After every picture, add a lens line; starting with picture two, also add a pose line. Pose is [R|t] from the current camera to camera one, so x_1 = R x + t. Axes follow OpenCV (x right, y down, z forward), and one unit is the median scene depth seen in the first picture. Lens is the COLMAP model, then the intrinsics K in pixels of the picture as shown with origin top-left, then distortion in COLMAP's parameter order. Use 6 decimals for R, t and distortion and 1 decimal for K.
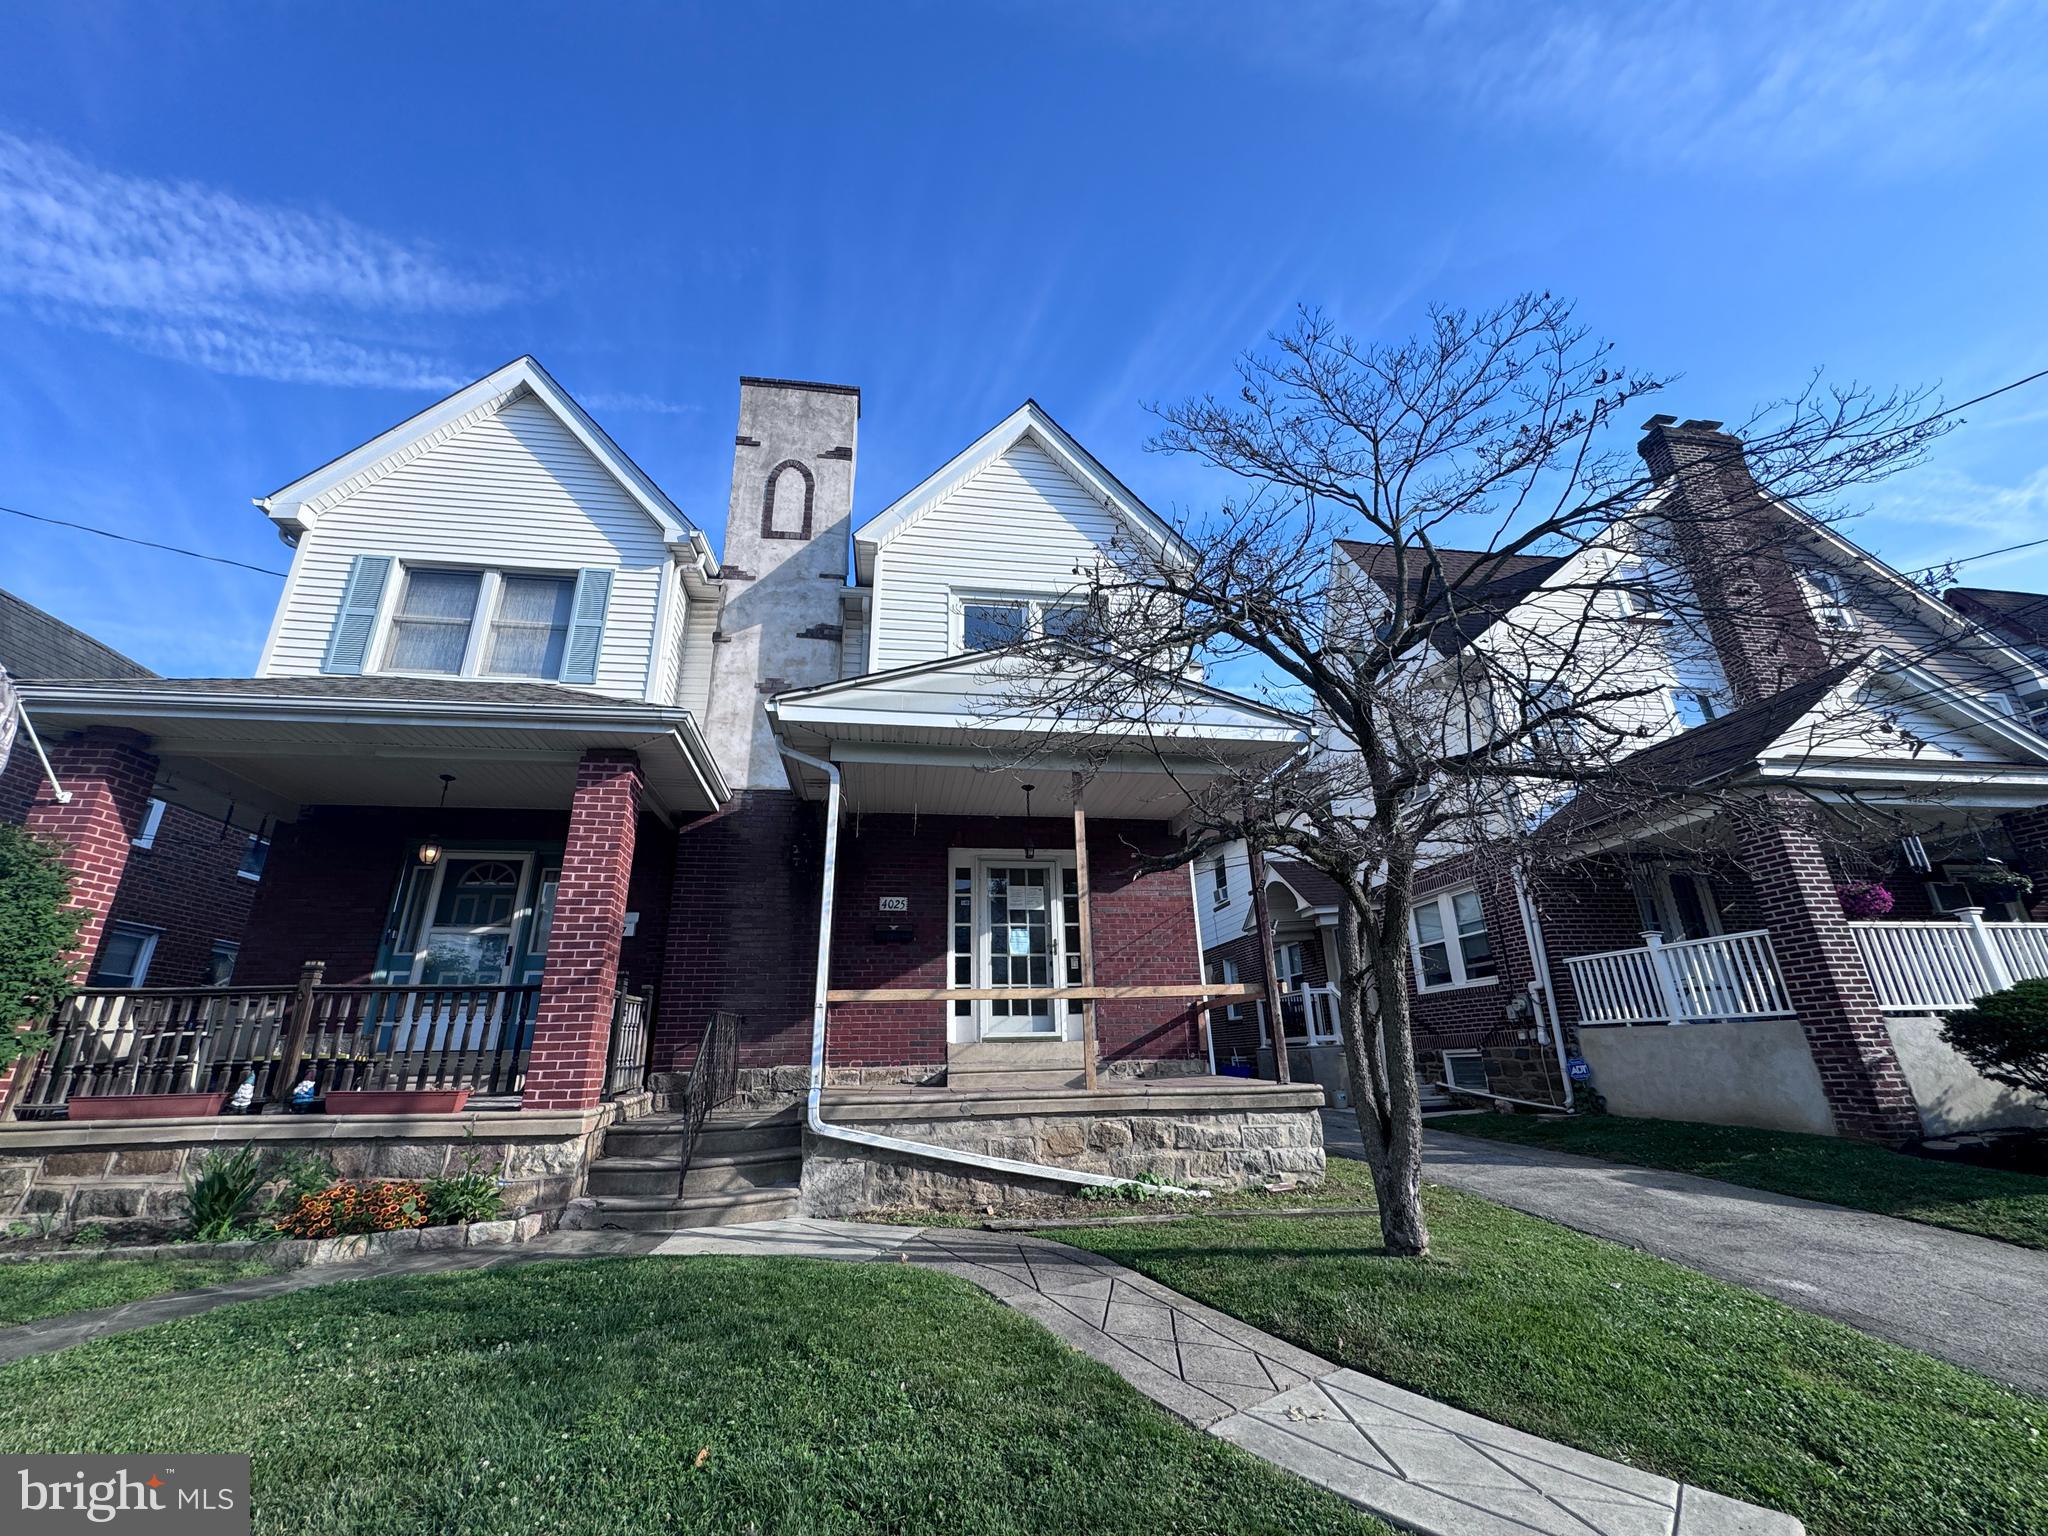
lens RADIAL K [[817.2, 0, 1020.0], [0, 817.2, 761.1], [0, 0, 1]] dist [-0.003506, 0.000168]
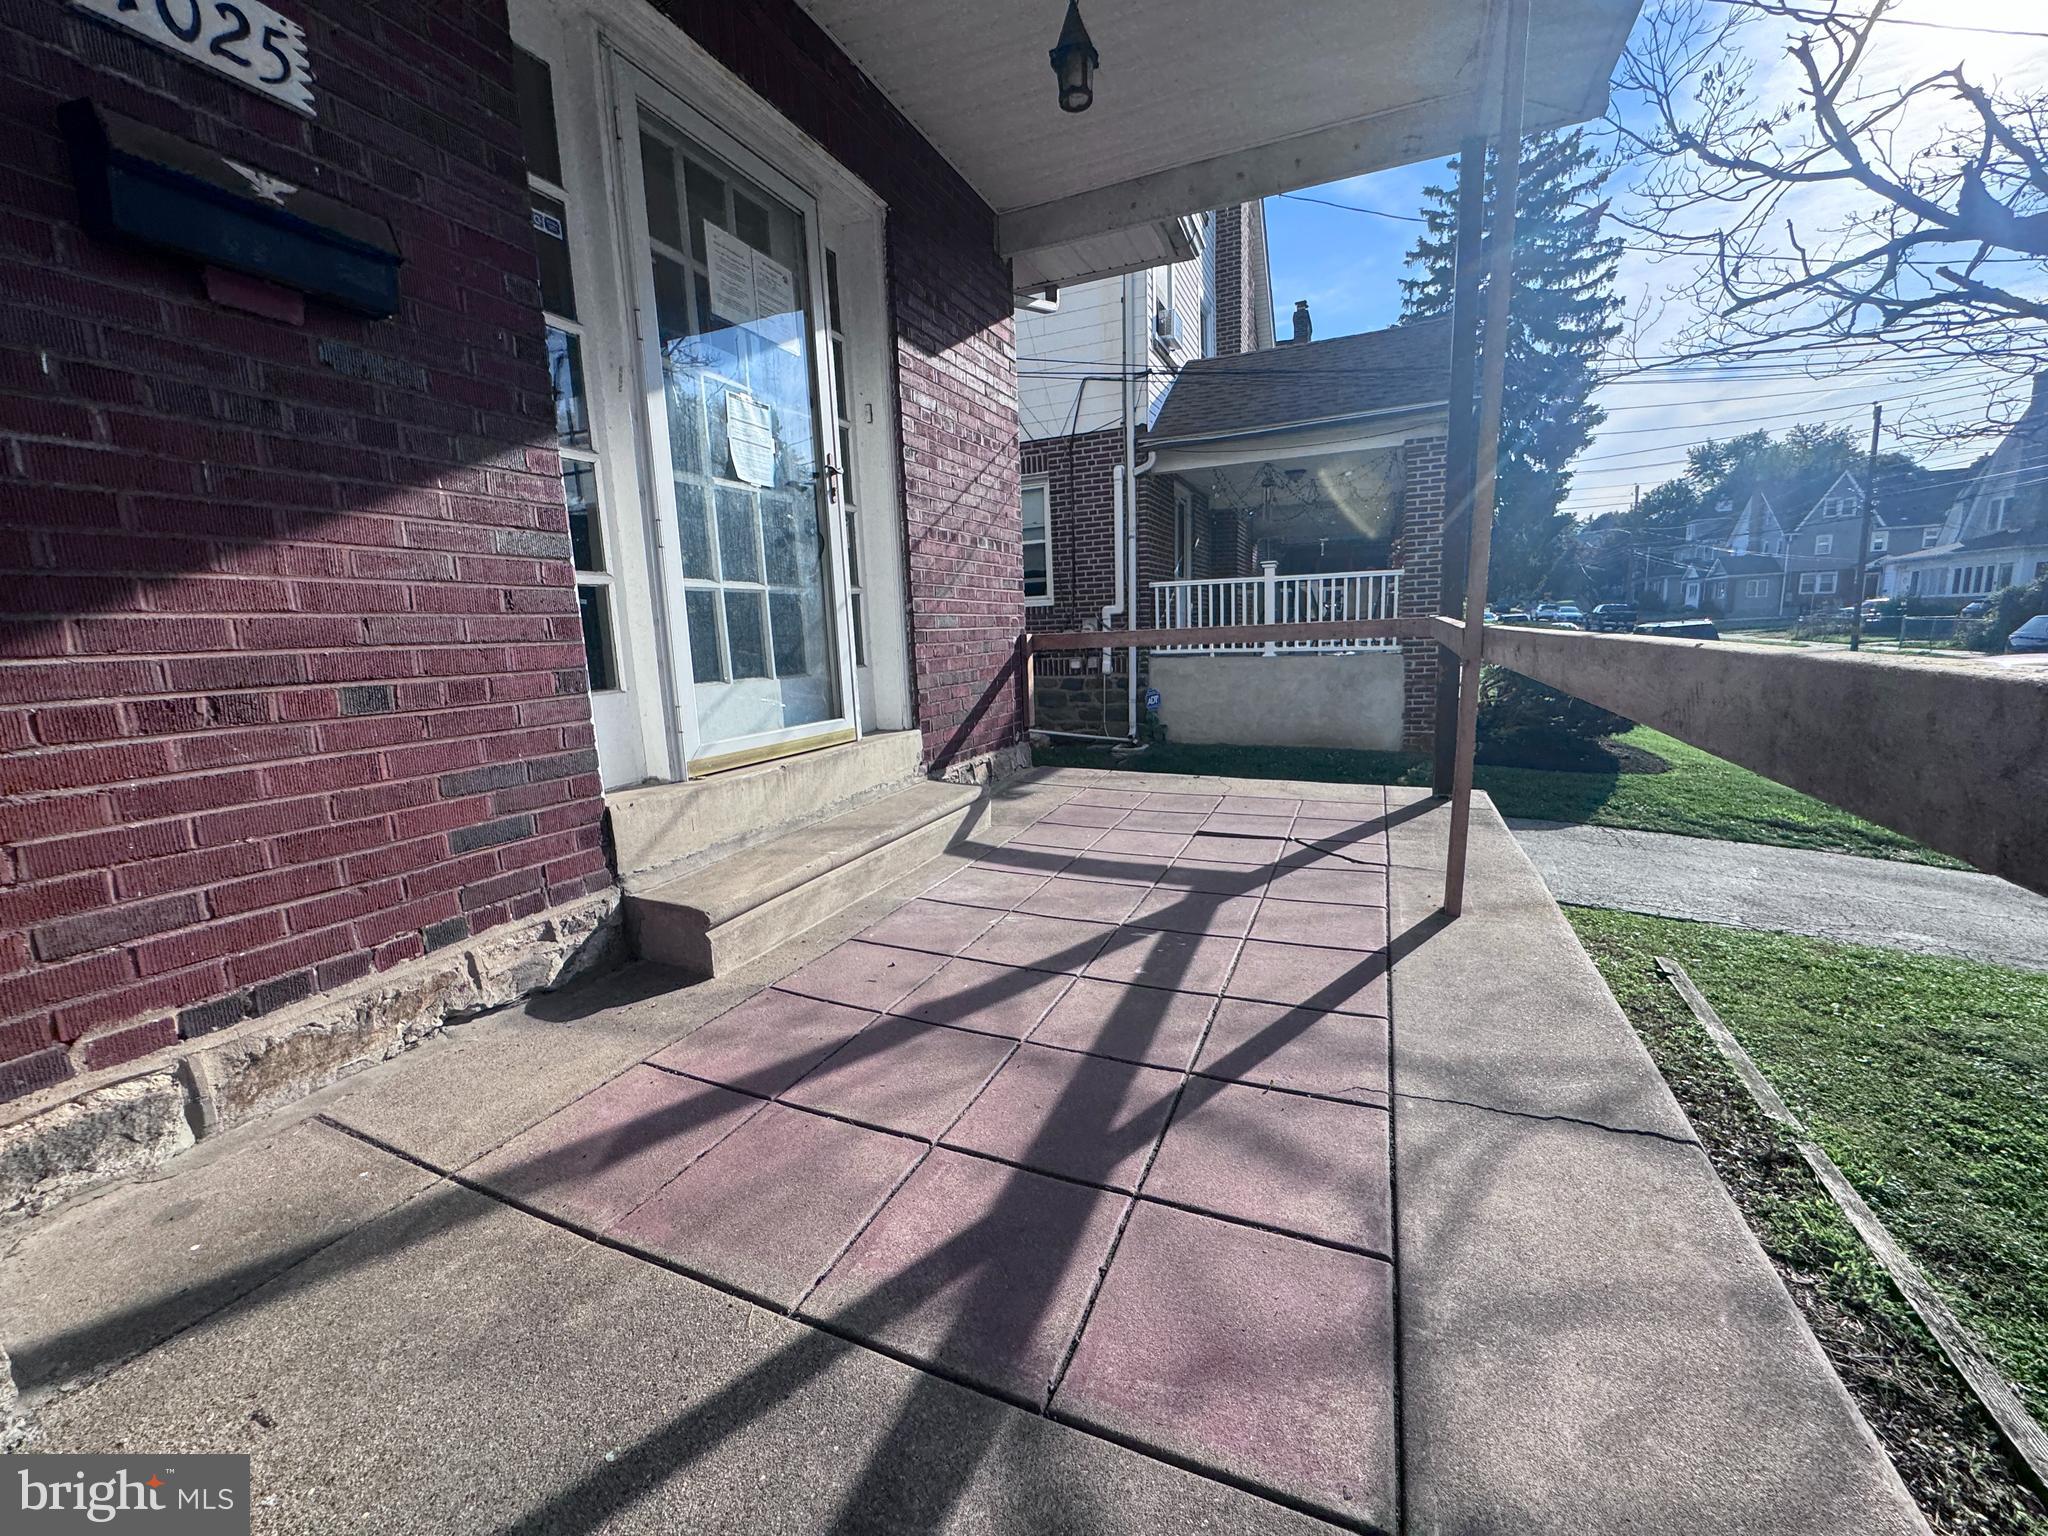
lens RADIAL K [[817.2, 0, 1025.2], [0, 817.2, 765.1], [0, 0, 1]] dist [-0.003506, 0.000168]
pose [[0.521854, -0.136903, 0.841977, -0.219306], [-0.270542, 0.909519, 0.315566, 0.211949], [-0.808996, -0.392470, 0.437598, 0.759296]]
